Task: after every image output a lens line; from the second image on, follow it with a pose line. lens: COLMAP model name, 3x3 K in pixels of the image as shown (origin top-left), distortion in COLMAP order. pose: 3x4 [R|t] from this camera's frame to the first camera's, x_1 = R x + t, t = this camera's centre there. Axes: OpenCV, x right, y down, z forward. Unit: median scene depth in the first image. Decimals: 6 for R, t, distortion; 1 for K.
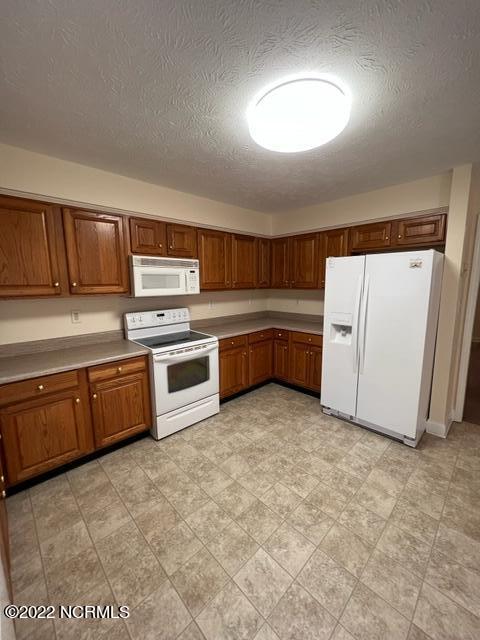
lens RADIAL K [[256.3, 0, 240.9], [0, 256.3, 318.6], [0, 0, 1]] dist [-0.000559, 0.000380]
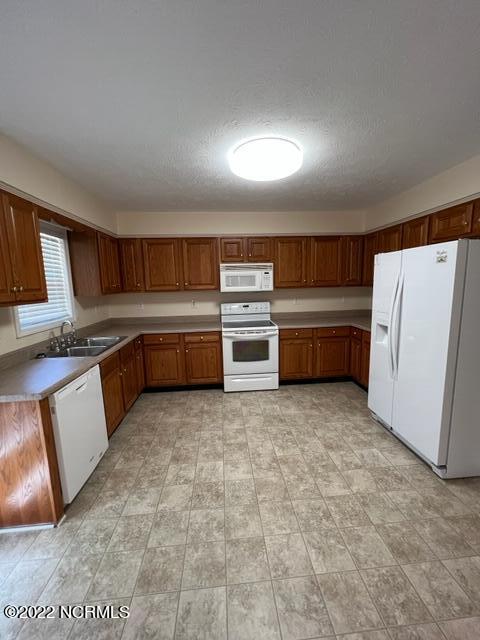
lens RADIAL K [[256.3, 0, 240.9], [0, 256.3, 318.6], [0, 0, 1]] dist [-0.000559, 0.000380]
pose [[0.771994, 0.080130, -0.630558, 0.603505], [-0.072631, 0.996645, 0.037729, 0.002521], [0.631466, 0.016672, 0.775224, -0.061279]]
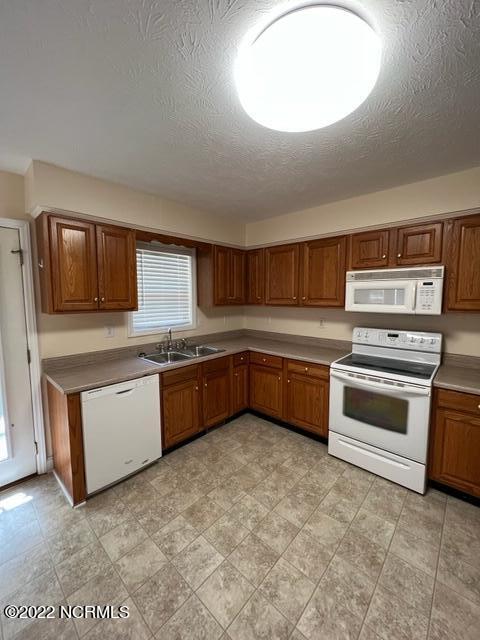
lens RADIAL K [[256.3, 0, 240.9], [0, 256.3, 318.6], [0, 0, 1]] dist [-0.000559, 0.000380]
pose [[0.057839, 0.099469, -0.993358, 0.584749], [-0.140620, 0.985915, 0.090535, -0.087935], [0.988373, 0.134450, 0.071012, 0.503891]]
